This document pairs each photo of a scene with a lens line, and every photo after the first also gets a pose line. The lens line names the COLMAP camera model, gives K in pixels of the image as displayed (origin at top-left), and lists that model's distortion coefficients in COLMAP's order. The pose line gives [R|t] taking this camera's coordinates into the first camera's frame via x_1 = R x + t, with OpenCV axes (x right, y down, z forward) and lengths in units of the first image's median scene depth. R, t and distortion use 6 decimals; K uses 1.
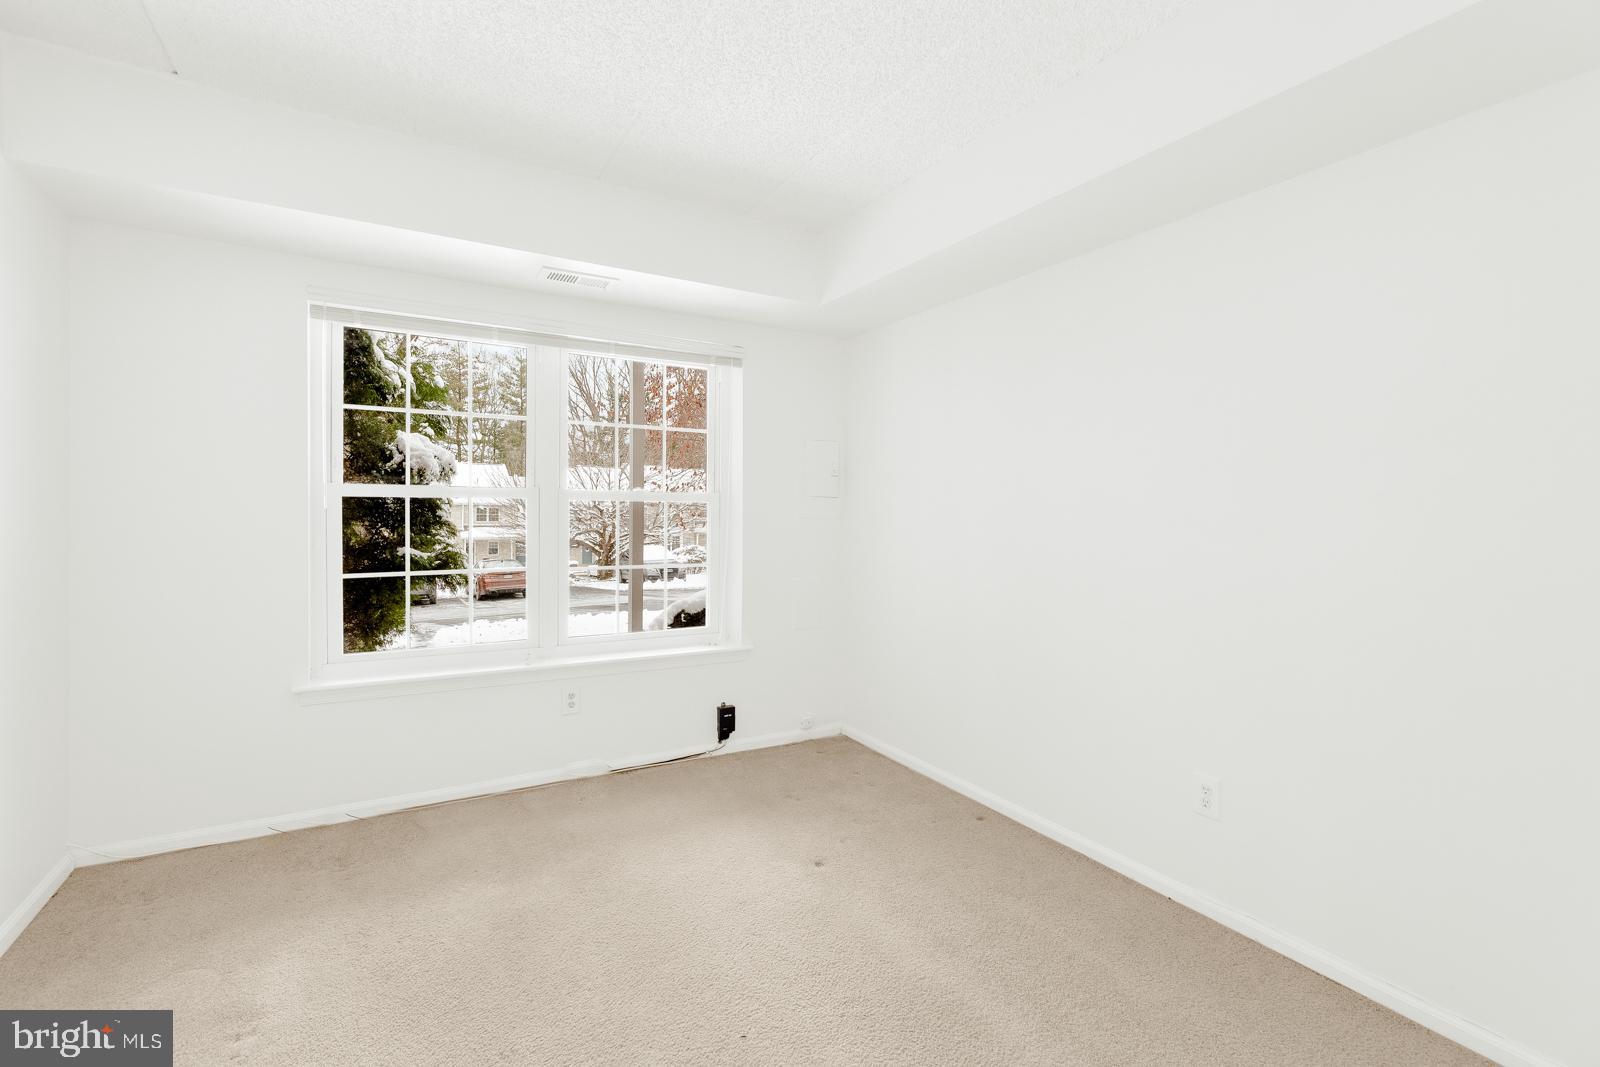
lens RADIAL K [[669.1, 0, 801.0], [0, 669.1, 527.6], [0, 0, 1]] dist [-0.000401, -0.000025]
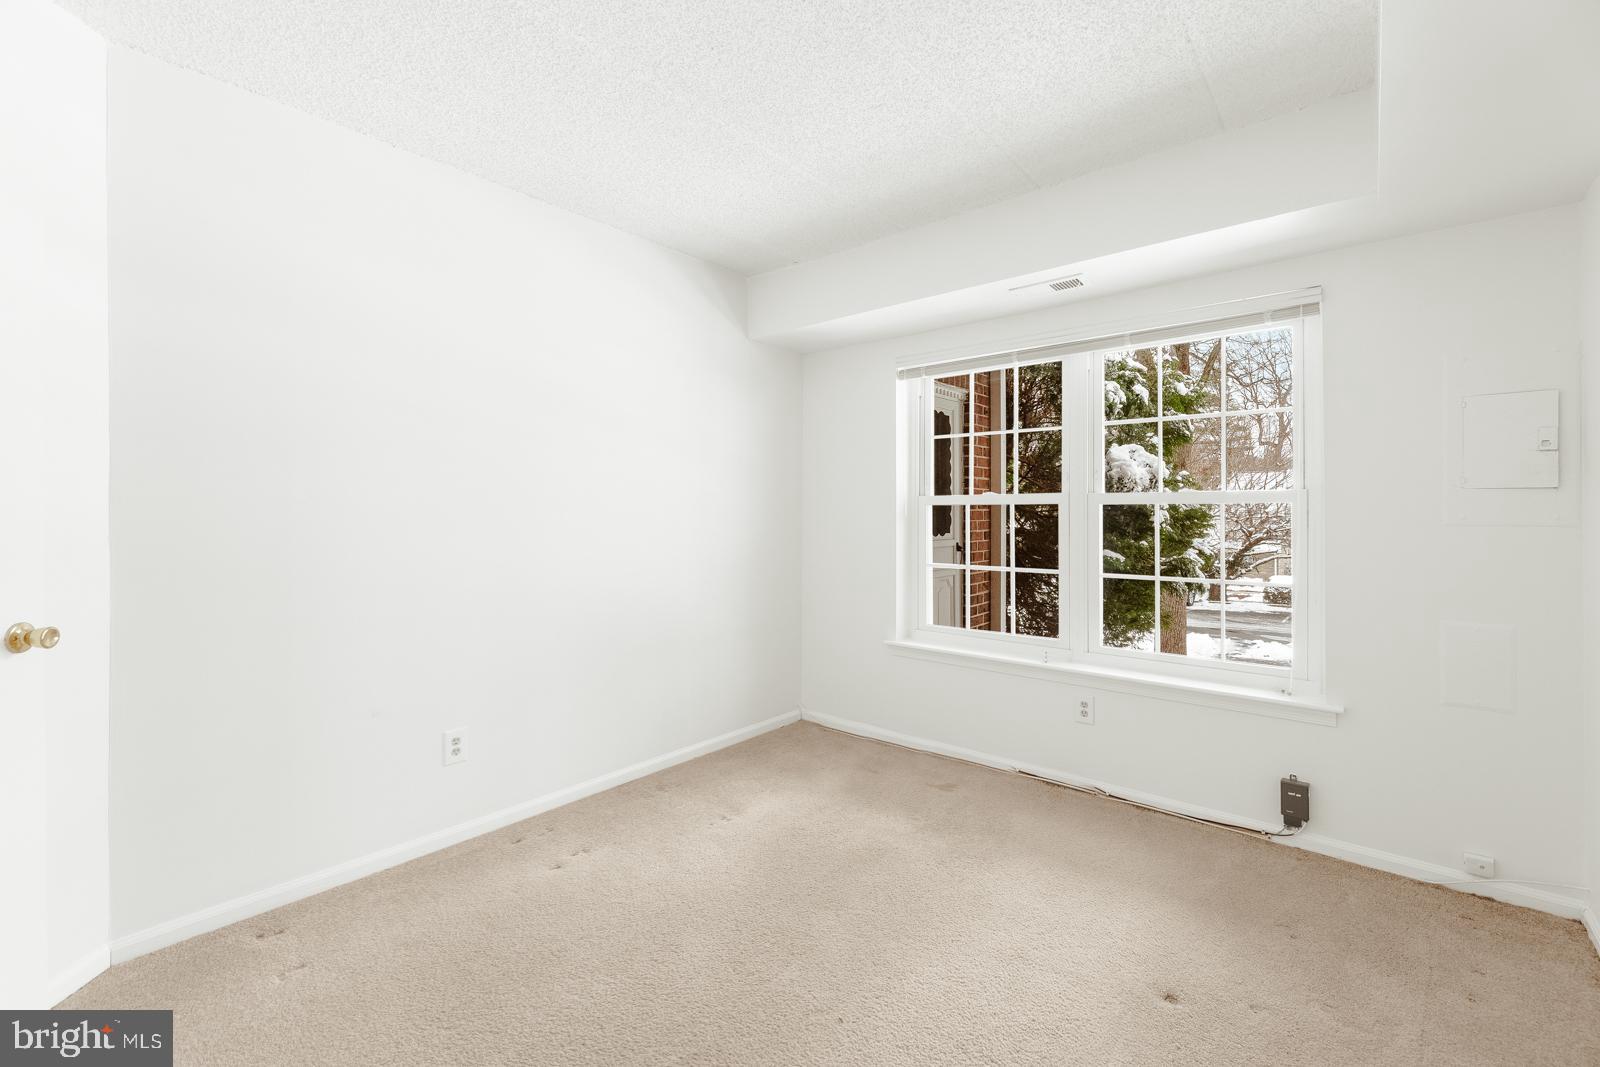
lens RADIAL K [[677.2, 0, 793.0], [0, 677.2, 513.9], [0, 0, 1]] dist [-0.000408, -0.000263]
pose [[0.359781, -0.007857, -0.933004, 0.384366], [-0.021369, 0.999633, -0.016659, -0.000969], [0.932792, 0.025931, 0.359481, 0.216300]]
